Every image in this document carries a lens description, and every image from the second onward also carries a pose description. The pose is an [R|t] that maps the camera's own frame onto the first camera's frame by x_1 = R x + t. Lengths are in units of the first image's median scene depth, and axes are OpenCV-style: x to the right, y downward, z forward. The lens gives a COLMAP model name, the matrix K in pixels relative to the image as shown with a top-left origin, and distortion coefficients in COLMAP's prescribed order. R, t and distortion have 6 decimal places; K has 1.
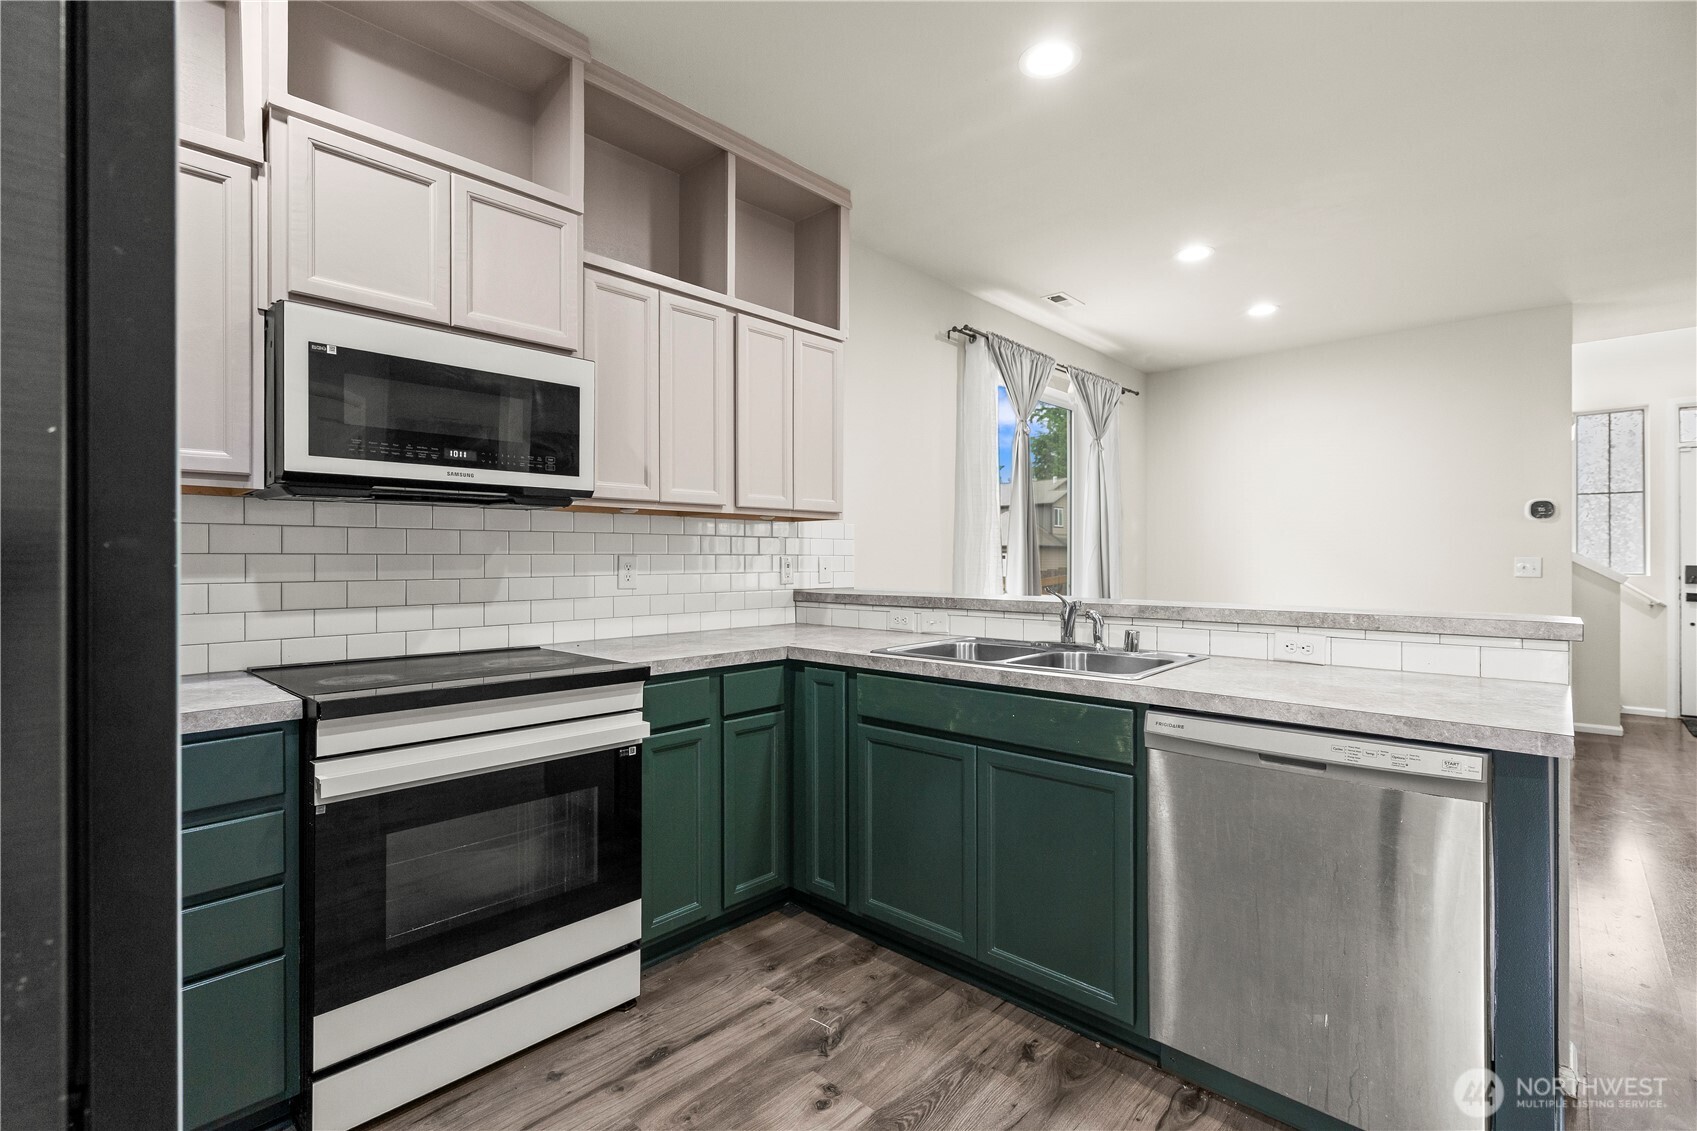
lens RADIAL K [[772.6, 0, 848.2], [0, 772.6, 556.3], [0, 0, 1]] dist [0.000468, 0.000189]
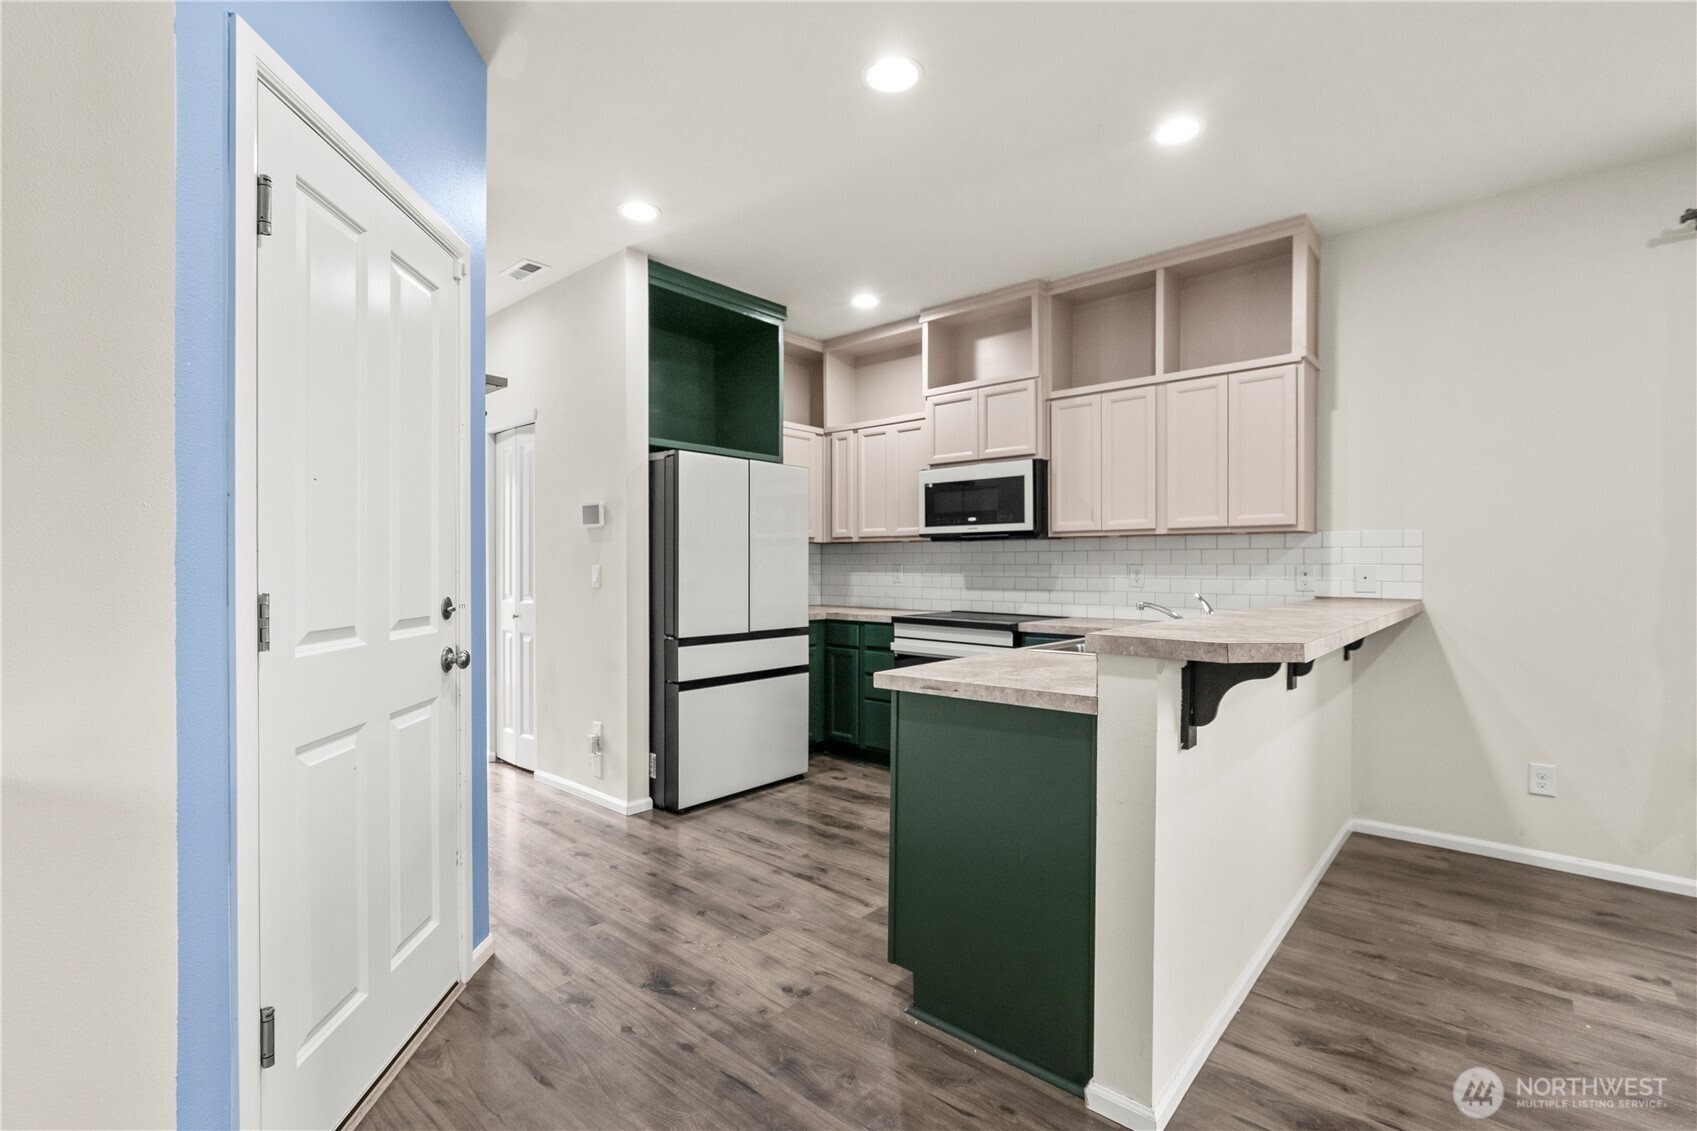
lens RADIAL K [[765.8, 0, 843.8], [0, 765.8, 571.7], [0, 0, 1]] dist [0.001206, 0.000724]
pose [[0.026062, 0.007916, -0.999629, 1.538261], [0.001658, 0.999967, 0.007961, -0.000322], [0.999659, -0.001865, 0.026048, 0.529985]]
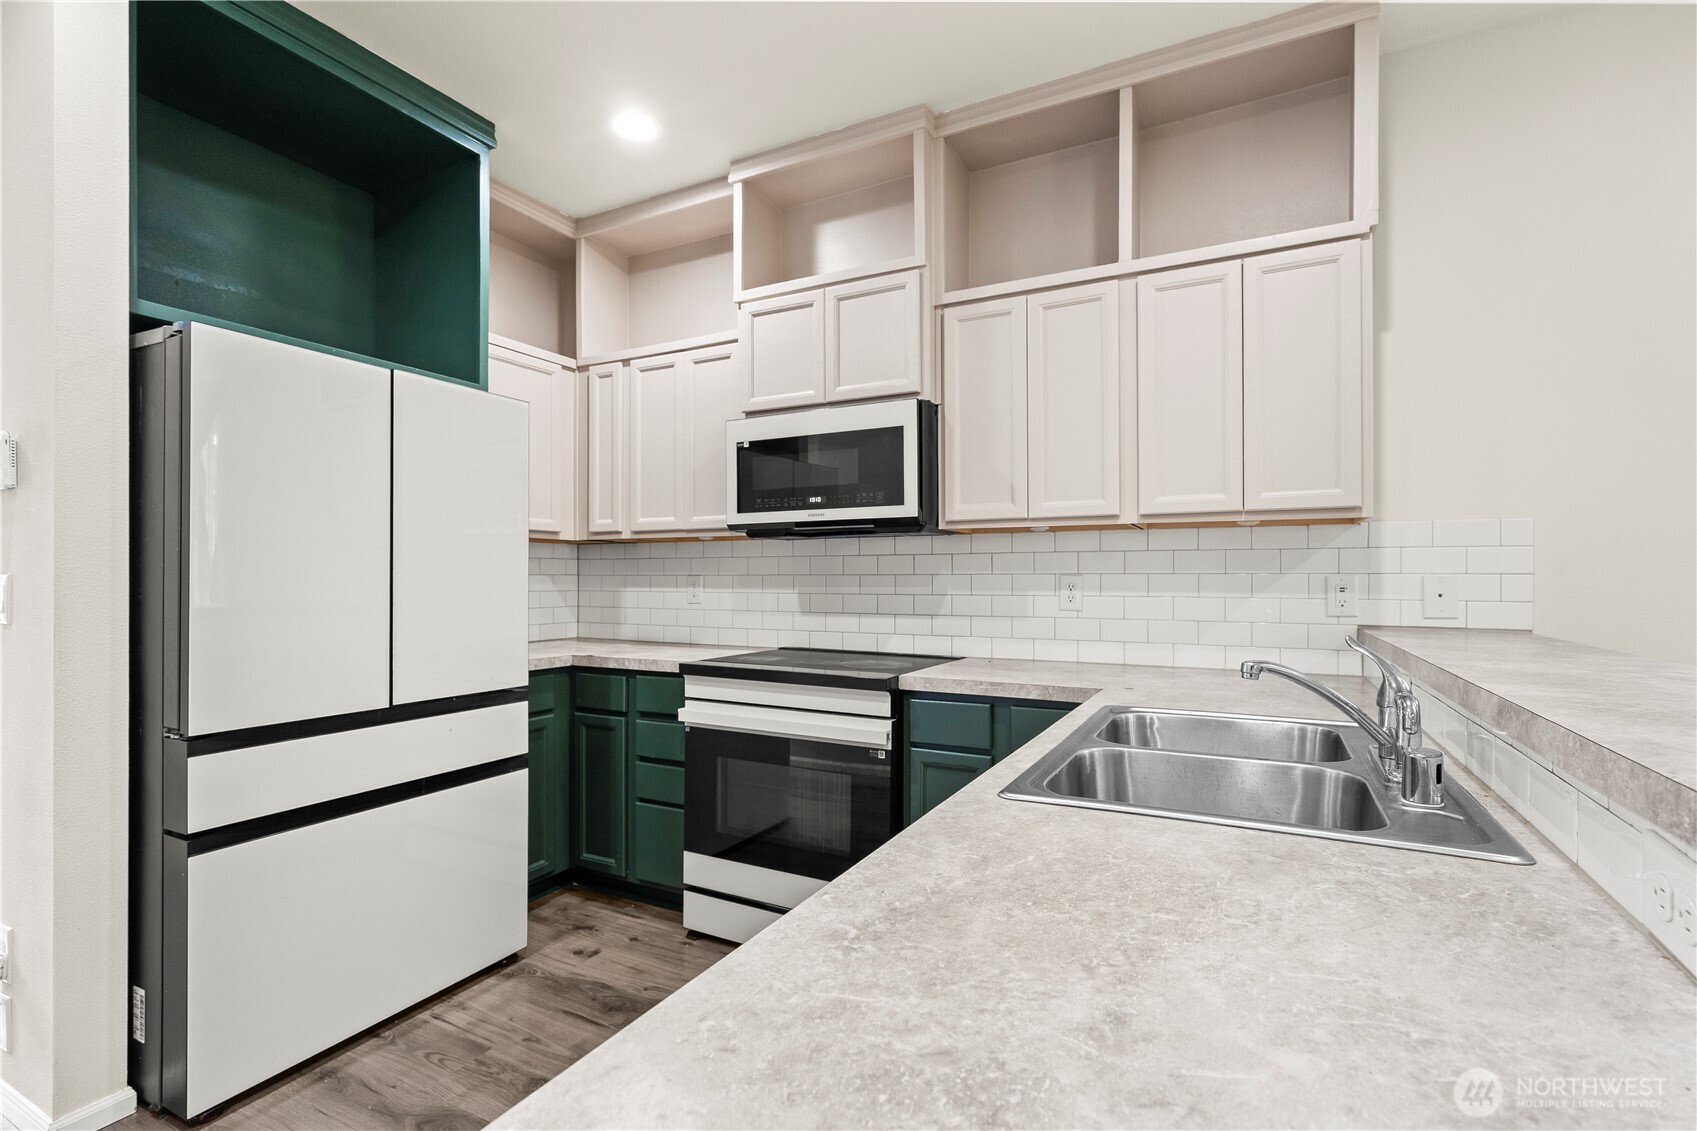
lens RADIAL K [[785.0, 0, 842.9], [0, 785.0, 571.2], [0, 0, 1]] dist [-0.000598, 0.000168]
pose [[0.263451, -0.008850, -0.964632, 0.747008], [0.001803, 0.999961, -0.008682, 0.002741], [0.964671, 0.000548, 0.263456, 0.633180]]
